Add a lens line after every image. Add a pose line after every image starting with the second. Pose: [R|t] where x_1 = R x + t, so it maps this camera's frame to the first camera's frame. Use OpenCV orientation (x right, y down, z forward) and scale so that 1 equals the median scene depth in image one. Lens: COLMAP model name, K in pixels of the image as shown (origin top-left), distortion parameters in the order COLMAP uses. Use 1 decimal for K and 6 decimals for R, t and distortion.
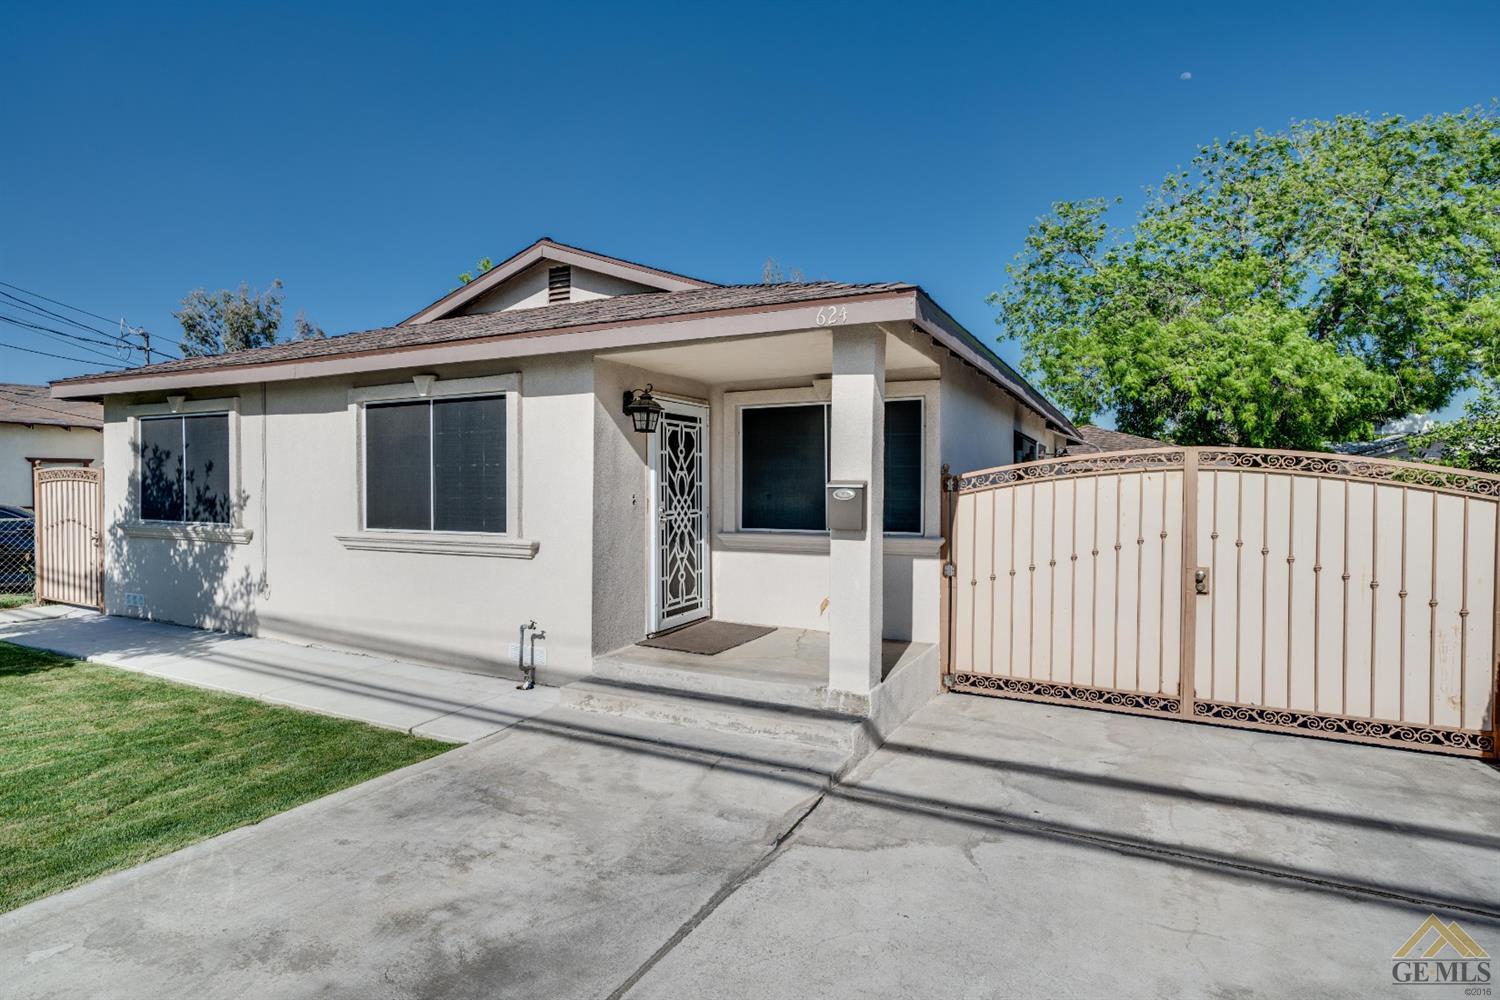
lens RADIAL K [[810.0, 0, 755.6], [0, 810.0, 496.3], [0, 0, 1]] dist [0.015688, -0.000637]
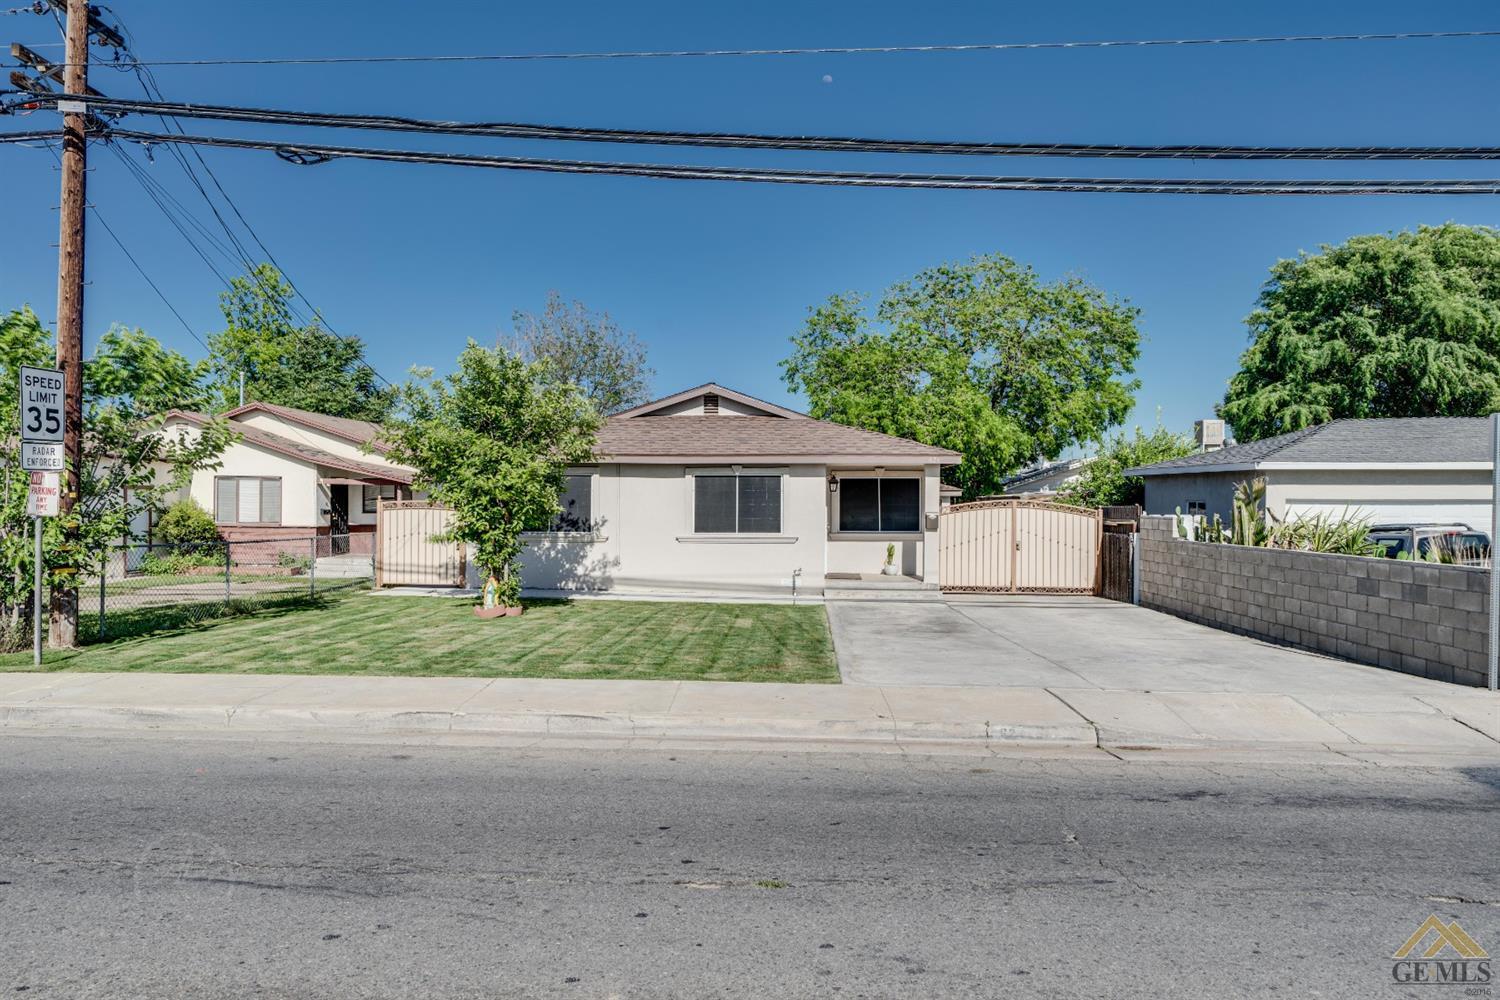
lens RADIAL K [[979.9, 0, 750.0], [0, 979.9, 500.0], [0, 0, 1]] dist [-0.001830, -0.000481]
pose [[0.913013, 0.001452, 0.407927, -1.270127], [0.001851, 0.999969, -0.007704, -0.024593], [-0.407926, 0.007789, 0.912982, -1.307216]]
